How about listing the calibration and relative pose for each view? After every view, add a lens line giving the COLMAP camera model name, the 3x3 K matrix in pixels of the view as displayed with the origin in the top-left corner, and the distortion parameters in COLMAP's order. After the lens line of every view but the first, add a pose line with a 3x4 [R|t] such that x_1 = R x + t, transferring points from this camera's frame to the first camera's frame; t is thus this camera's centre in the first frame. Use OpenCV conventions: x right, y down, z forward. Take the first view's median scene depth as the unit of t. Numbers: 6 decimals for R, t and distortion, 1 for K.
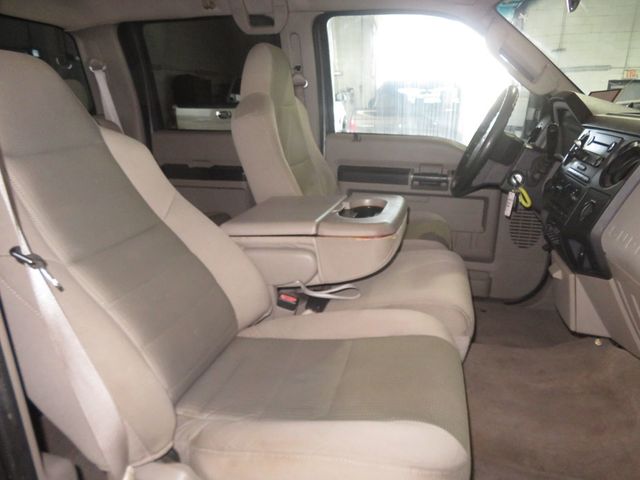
lens RADIAL K [[458.2, 0, 316.3], [0, 458.2, 243.4], [0, 0, 1]] dist [-0.010050, 0.010302]
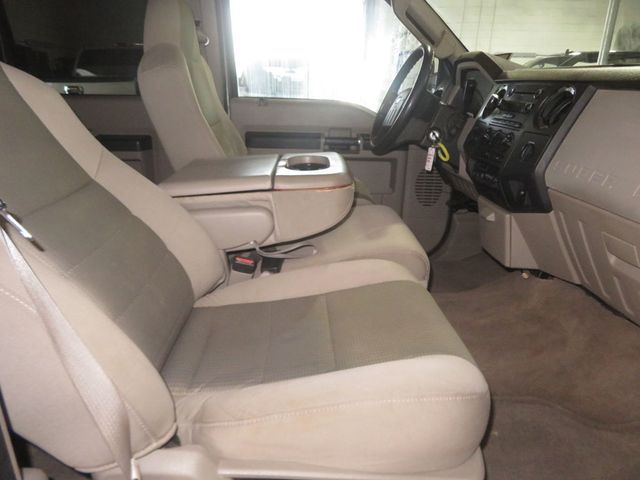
lens RADIAL K [[458.2, 0, 318.1], [0, 458.2, 241.2], [0, 0, 1]] dist [-0.010050, 0.010302]
pose [[0.957394, -0.077055, 0.278313, -0.170527], [0.067677, 0.996773, 0.043163, 0.050182], [-0.280741, -0.022489, 0.959520, 0.074947]]
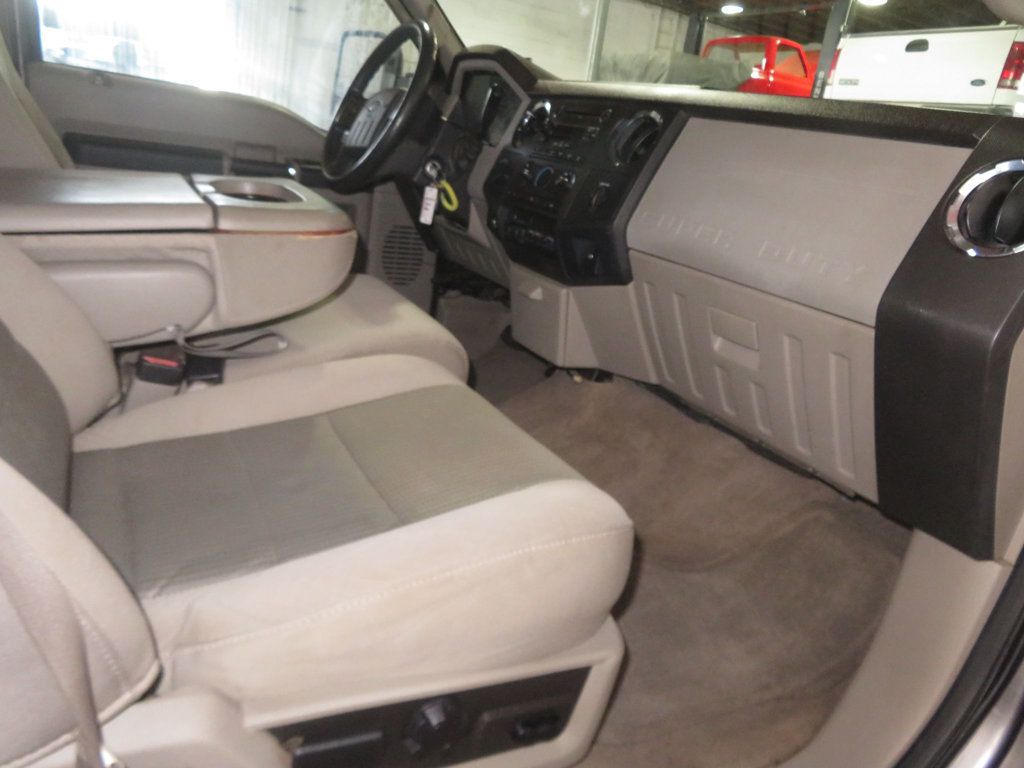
lens RADIAL K [[733.1, 0, 510.6], [0, 733.1, 379.9], [0, 0, 1]] dist [-0.010050, 0.010302]
pose [[0.726274, -0.117591, 0.677272, -0.318924], [0.060750, 0.992384, 0.107157, 0.076546], [-0.684715, -0.036681, 0.727887, 0.165900]]
